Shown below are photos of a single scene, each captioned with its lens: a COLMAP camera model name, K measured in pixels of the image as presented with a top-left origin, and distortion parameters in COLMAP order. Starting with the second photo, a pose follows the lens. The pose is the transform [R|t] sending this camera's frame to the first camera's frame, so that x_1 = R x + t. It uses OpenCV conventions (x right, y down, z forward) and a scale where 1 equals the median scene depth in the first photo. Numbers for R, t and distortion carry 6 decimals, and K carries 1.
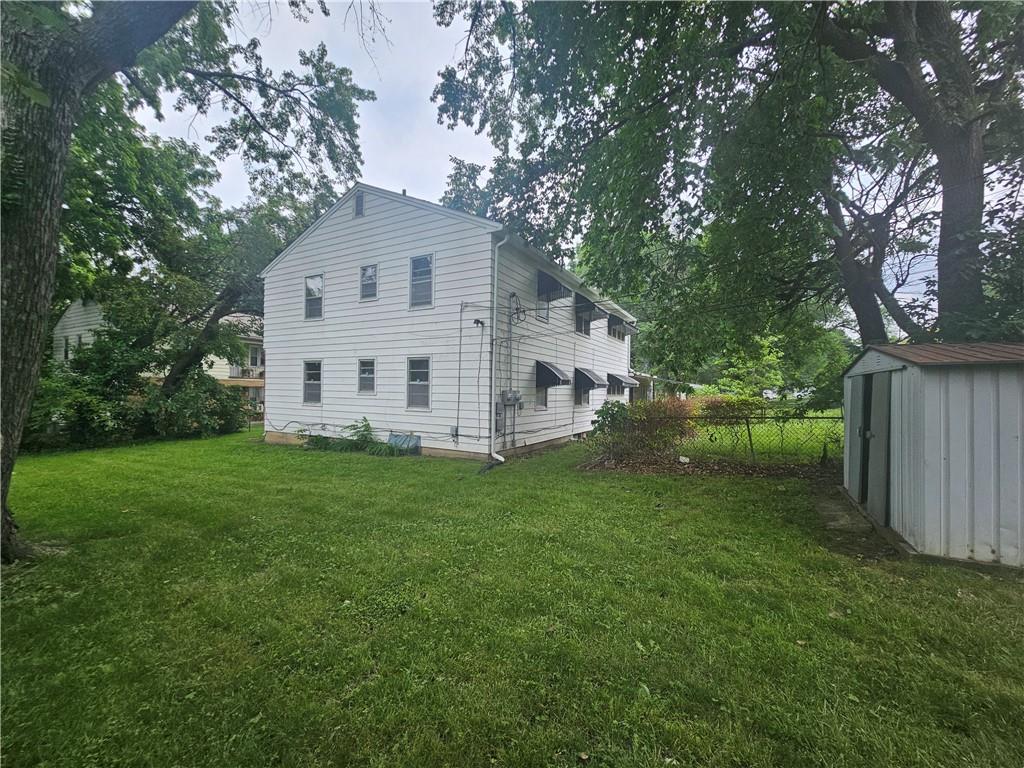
lens RADIAL K [[416.9, 0, 512.9], [0, 416.9, 386.5], [0, 0, 1]] dist [0.002109, 0.000441]
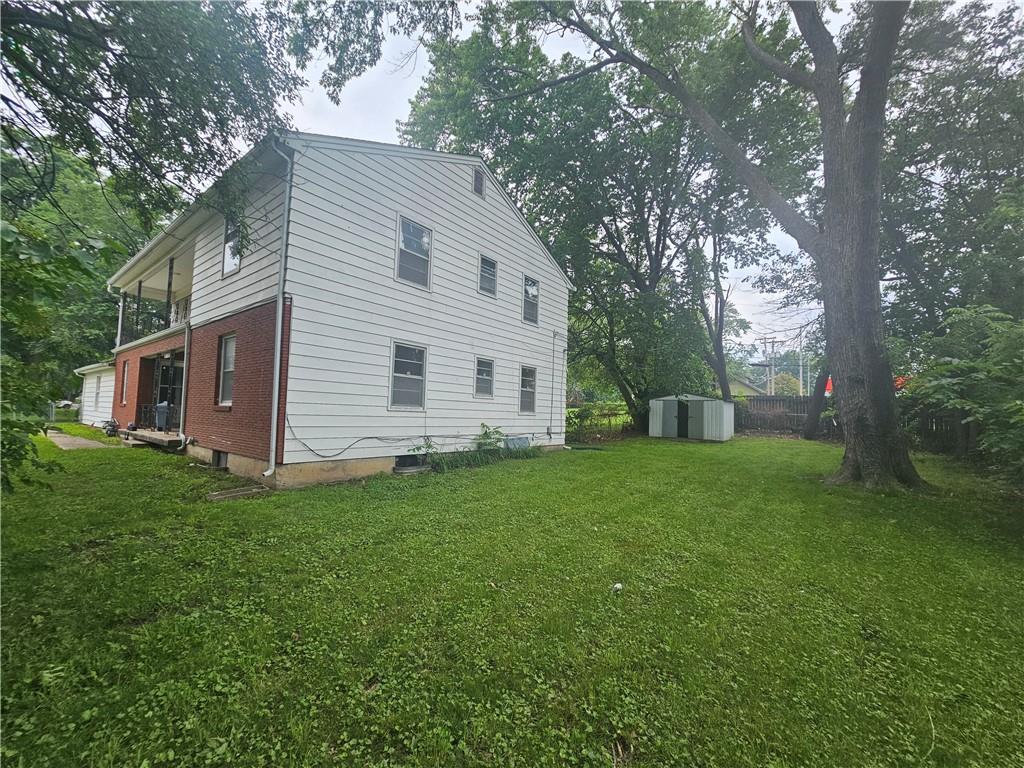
lens RADIAL K [[416.9, 0, 511.7], [0, 416.9, 388.5], [0, 0, 1]] dist [0.002109, 0.000441]
pose [[0.158036, 0.053727, 0.985971, -1.227387], [-0.033274, 0.998241, -0.049062, 0.040605], [-0.986873, -0.025054, 0.159546, 0.797256]]
